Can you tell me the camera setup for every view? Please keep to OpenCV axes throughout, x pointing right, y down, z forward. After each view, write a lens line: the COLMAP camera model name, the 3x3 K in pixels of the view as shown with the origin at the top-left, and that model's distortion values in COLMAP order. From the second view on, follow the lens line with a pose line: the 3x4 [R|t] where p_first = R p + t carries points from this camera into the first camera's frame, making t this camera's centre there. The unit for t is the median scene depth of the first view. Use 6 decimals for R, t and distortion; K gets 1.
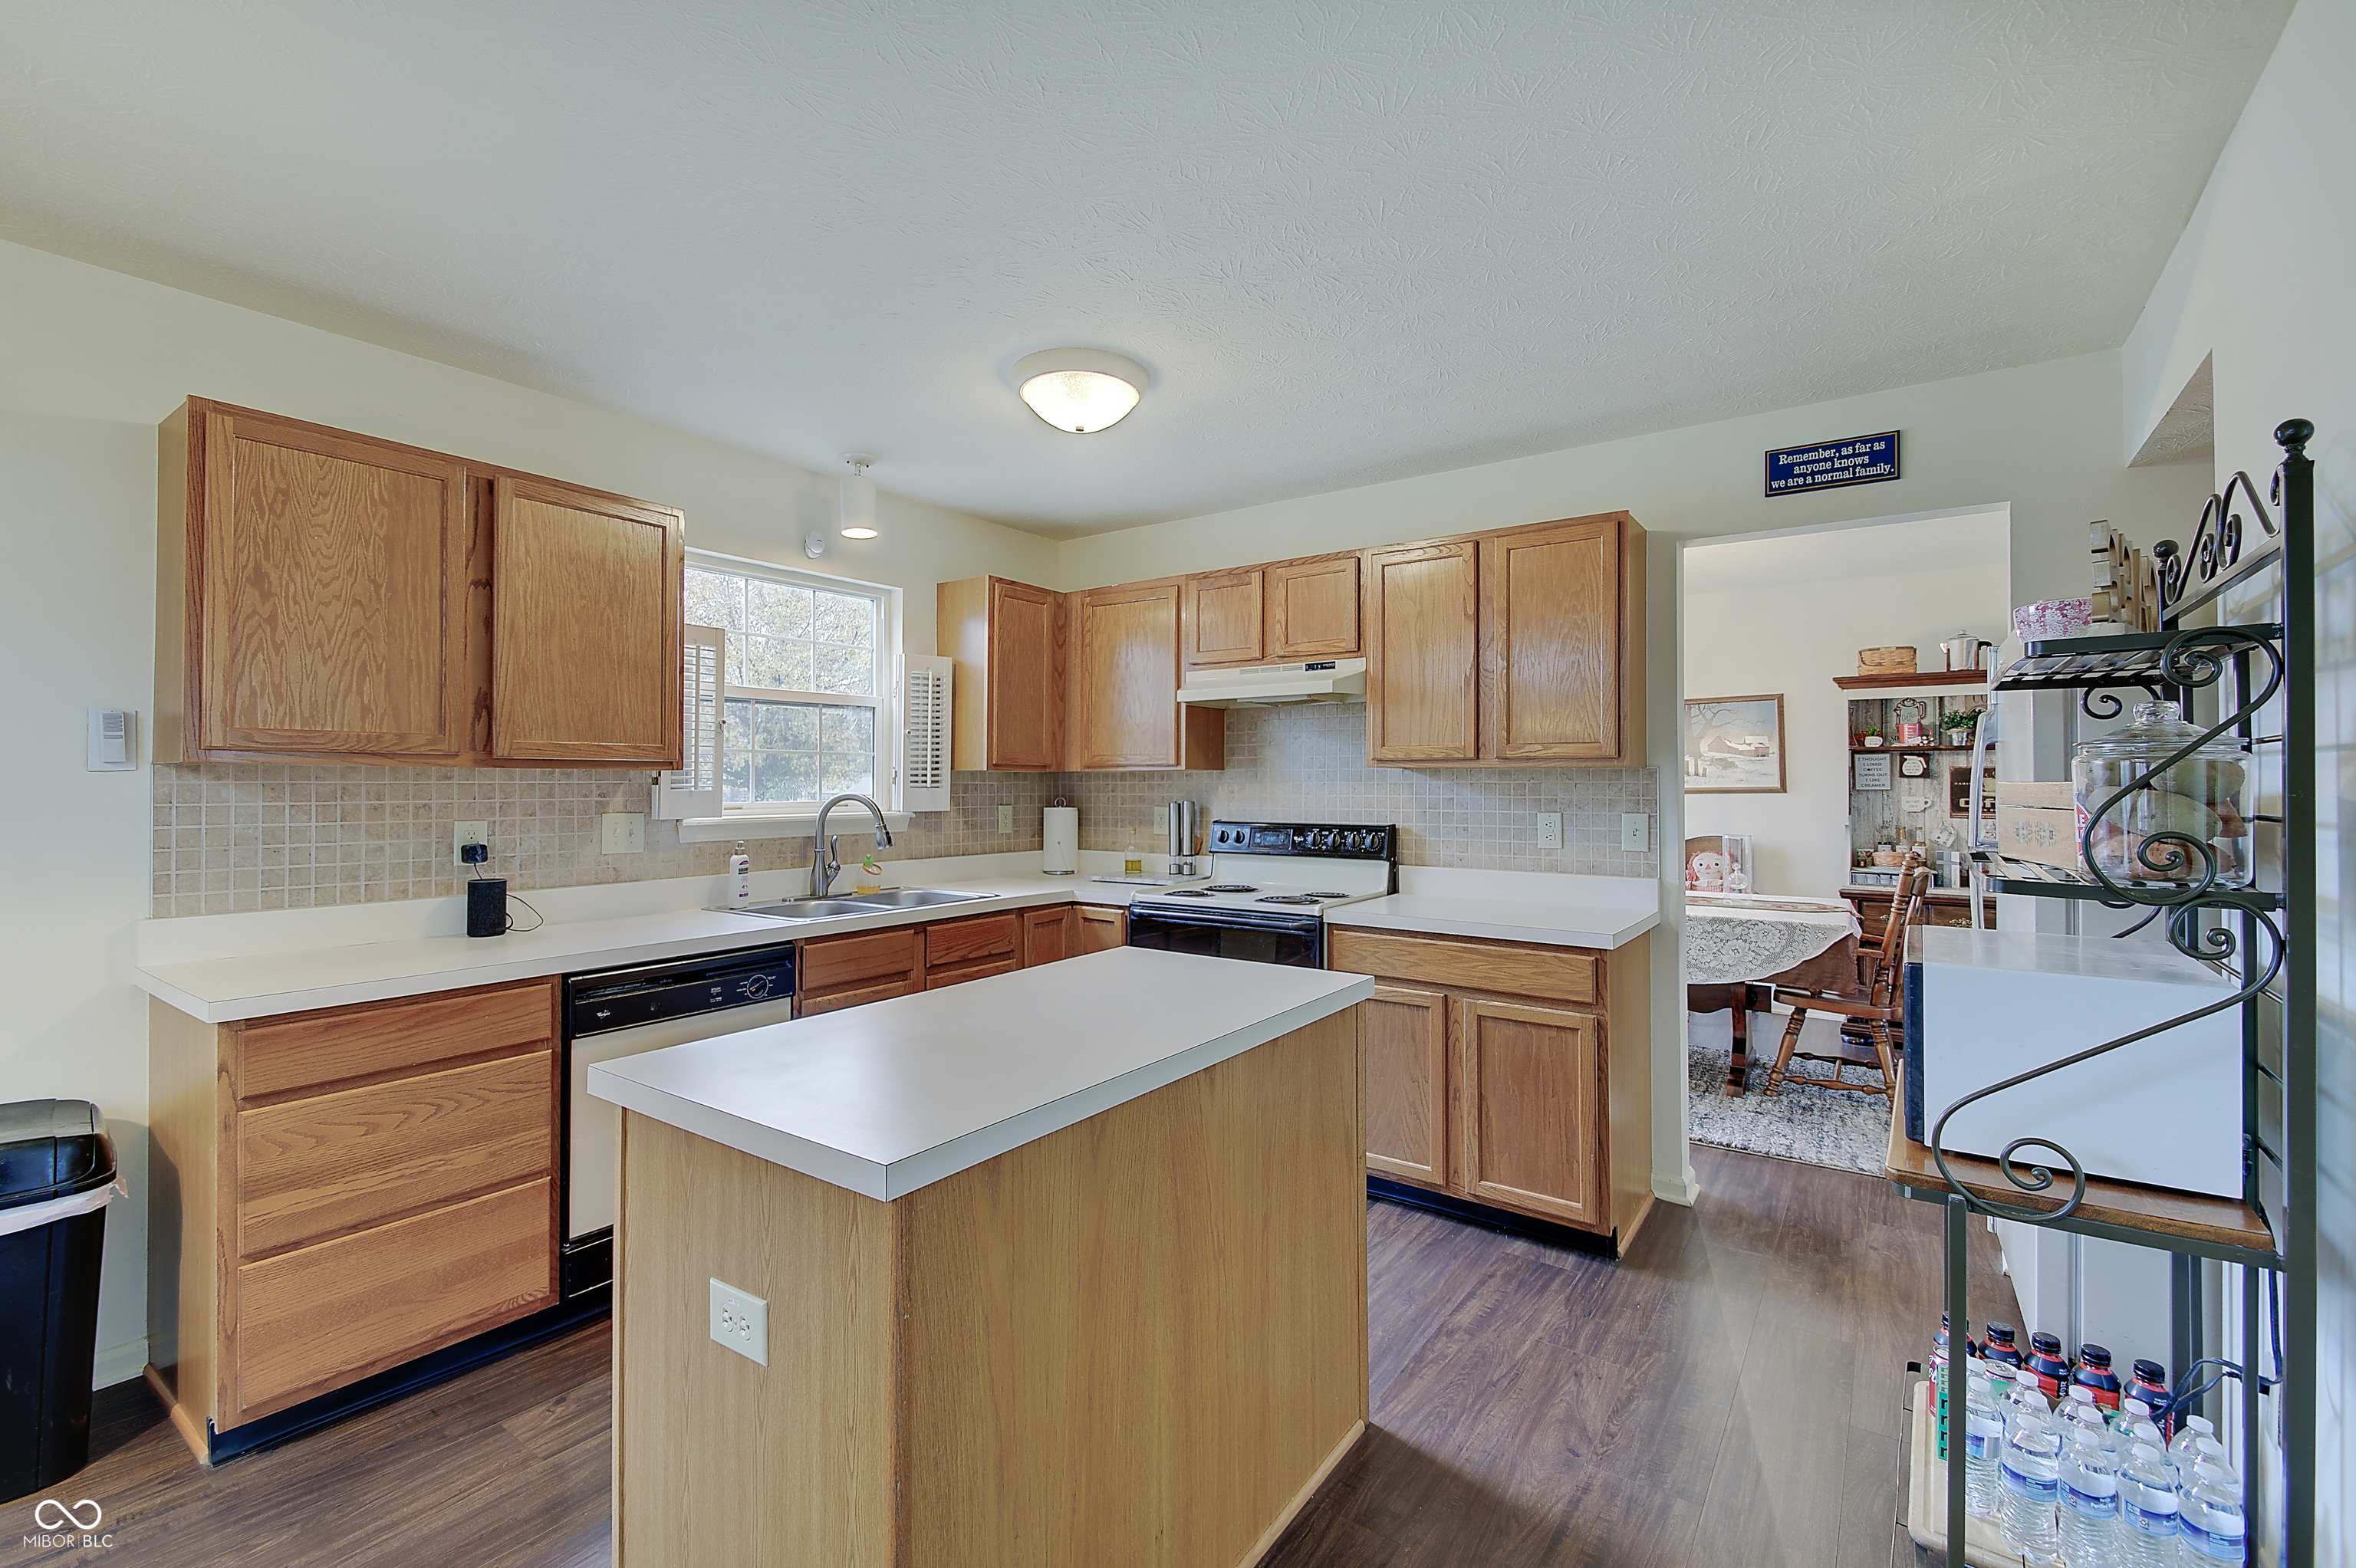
lens RADIAL K [[1017.1, 0, 1168.6], [0, 1017.1, 771.7], [0, 0, 1]] dist [0.008862, -0.002183]
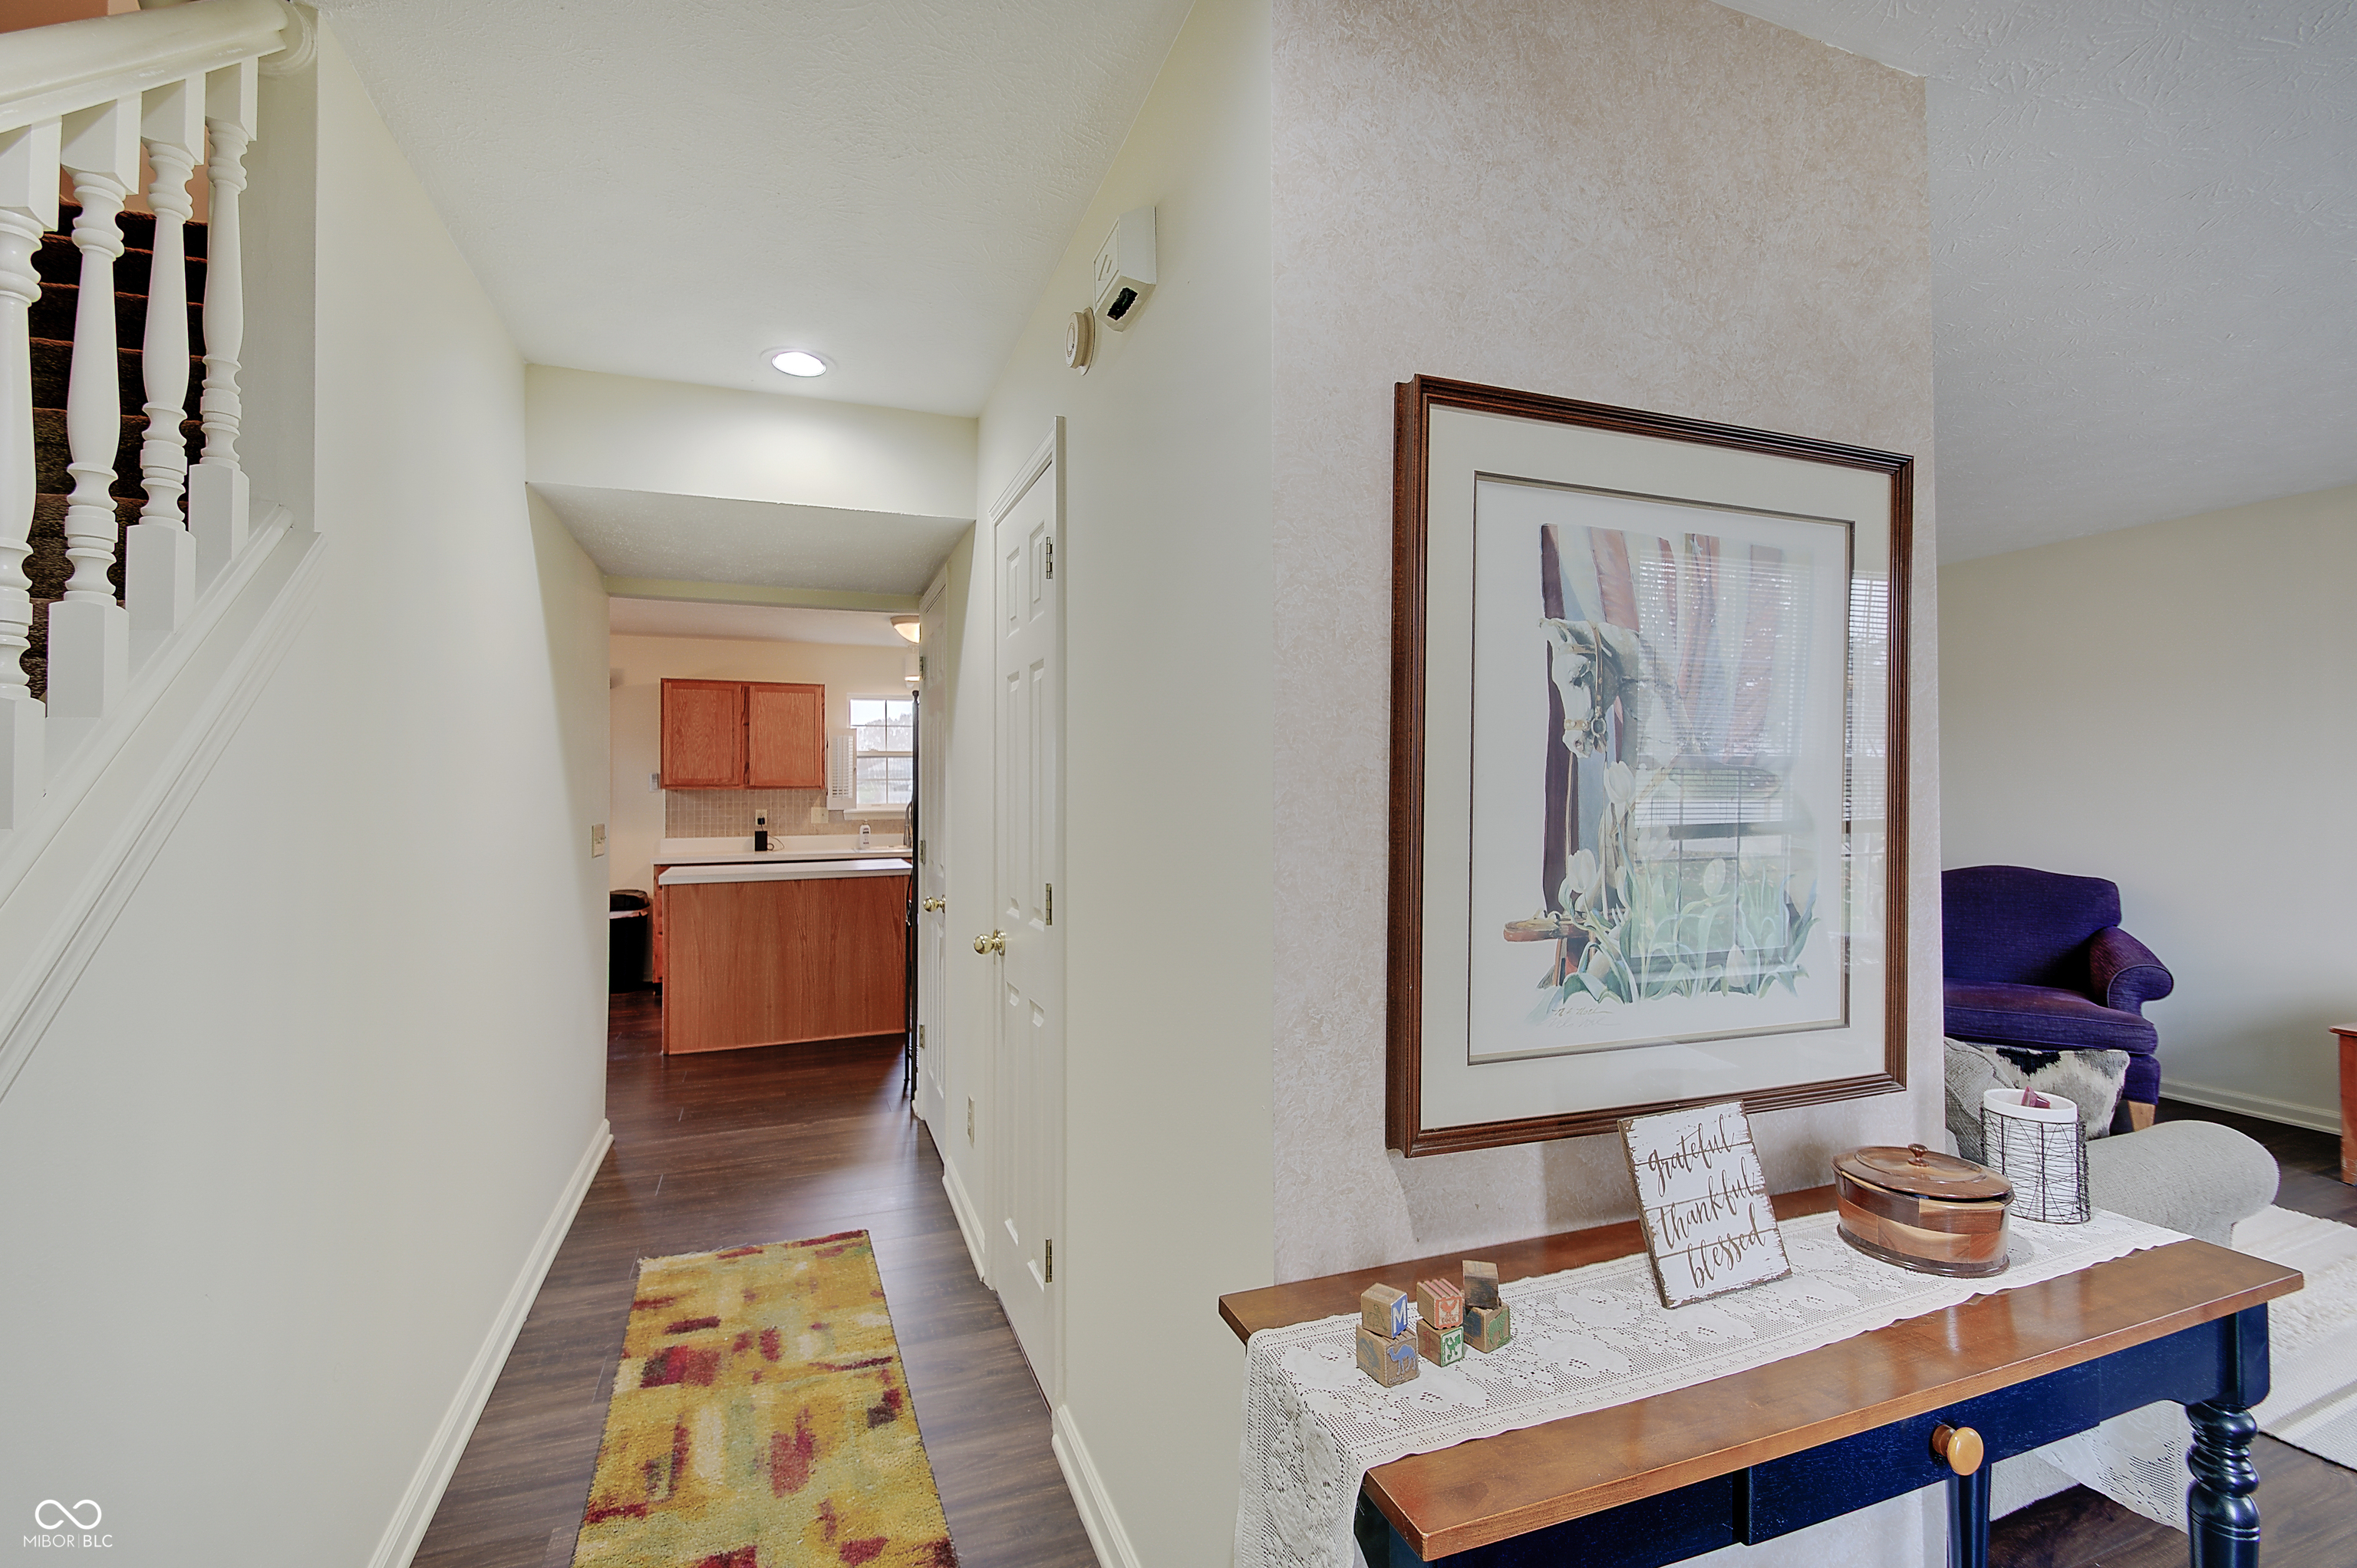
lens RADIAL K [[1017.5, 0, 1179.3], [0, 1017.5, 790.0], [0, 0, 1]] dist [0.008862, -0.002183]
pose [[0.841665, -0.002385, -0.539994, 1.526829], [0.007474, 0.999946, 0.007233, -0.011262], [0.539948, -0.010124, 0.841638, -0.596000]]
